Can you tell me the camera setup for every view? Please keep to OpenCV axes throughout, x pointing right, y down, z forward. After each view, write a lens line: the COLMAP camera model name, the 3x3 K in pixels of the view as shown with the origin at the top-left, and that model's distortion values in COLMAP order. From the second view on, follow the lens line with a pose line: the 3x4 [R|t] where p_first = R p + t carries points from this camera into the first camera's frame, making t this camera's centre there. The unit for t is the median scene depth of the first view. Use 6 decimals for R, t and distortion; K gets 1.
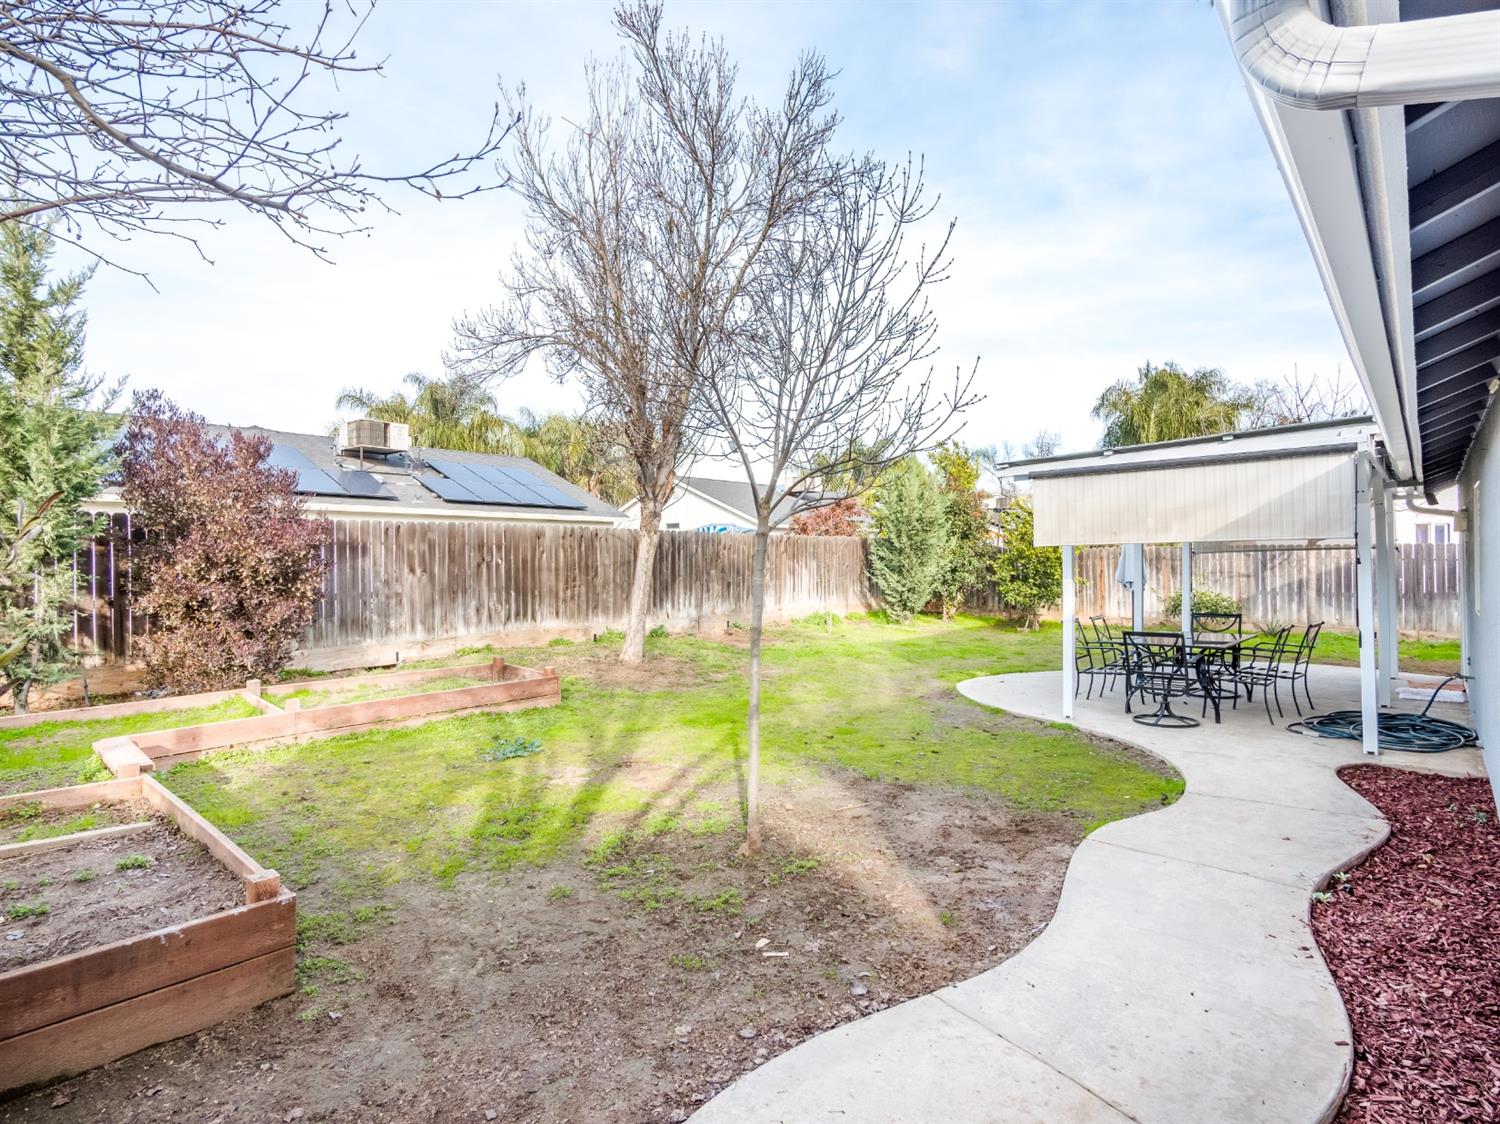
lens RADIAL K [[780.4, 0, 753.2], [0, 780.4, 555.4], [0, 0, 1]] dist [0.000148, 0.000454]
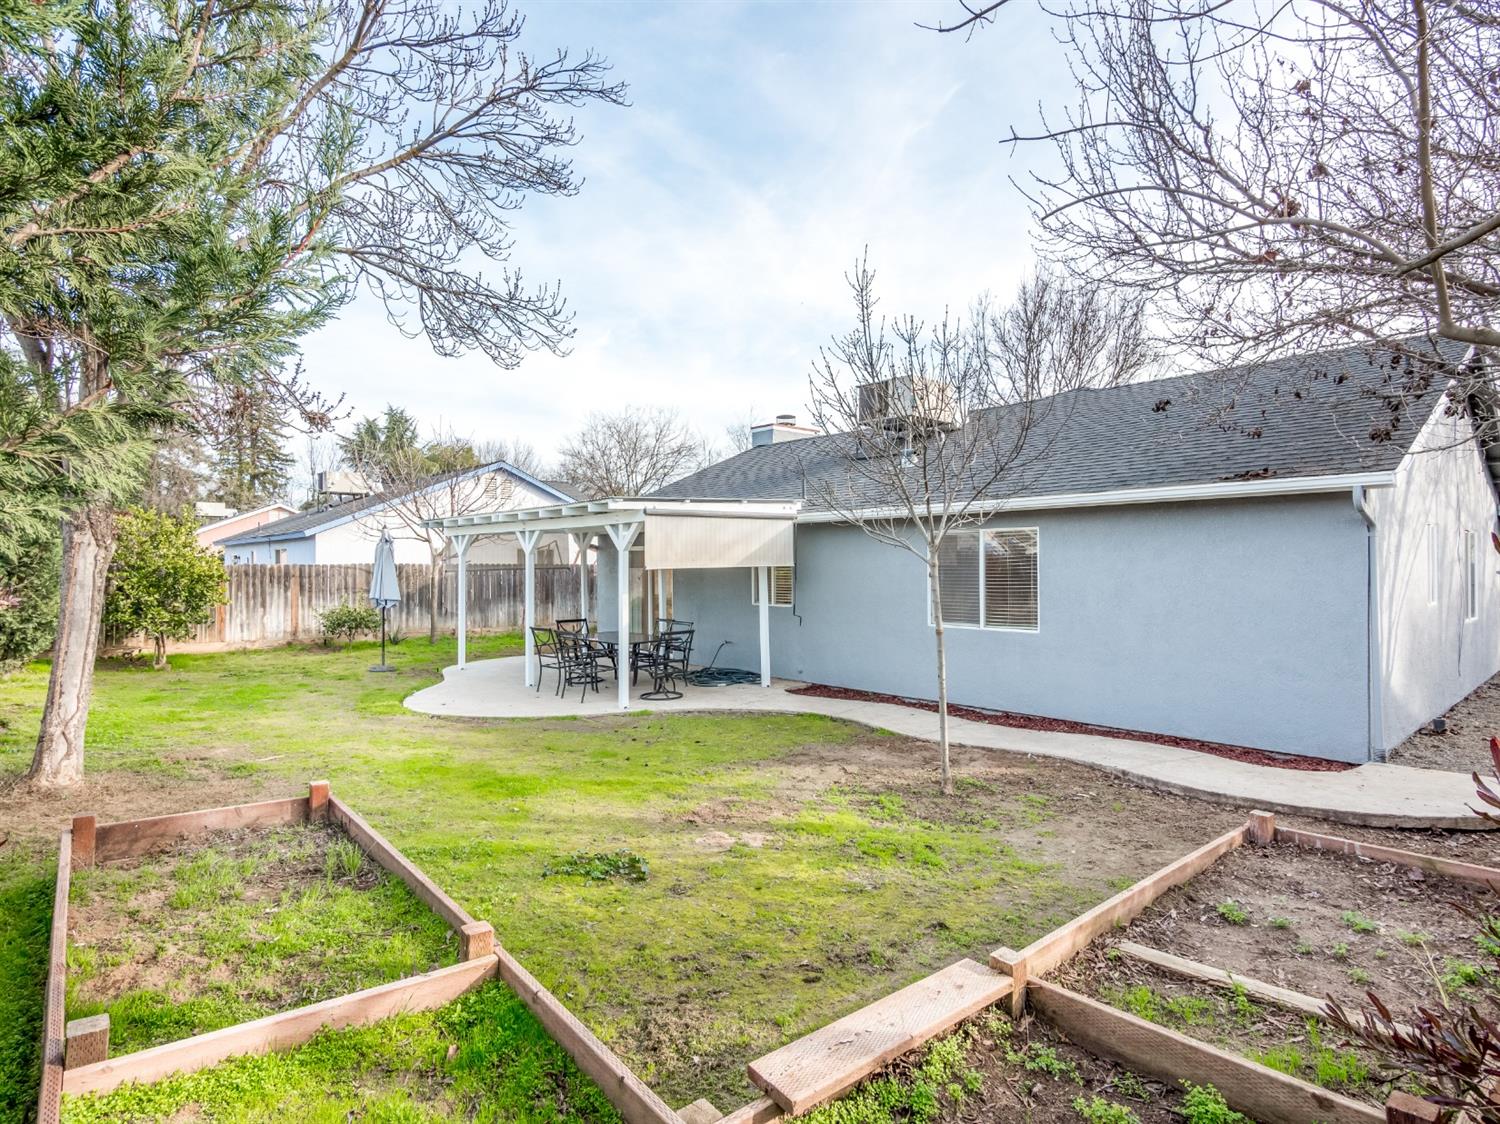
lens RADIAL K [[780.4, 0, 755.1], [0, 780.4, 565.6], [0, 0, 1]] dist [0.000148, 0.000454]
pose [[0.153419, 0.006254, 0.988141, -0.411450], [-0.000810, 0.999980, -0.006204, -0.004208], [-0.988161, 0.000152, 0.153421, 0.322249]]
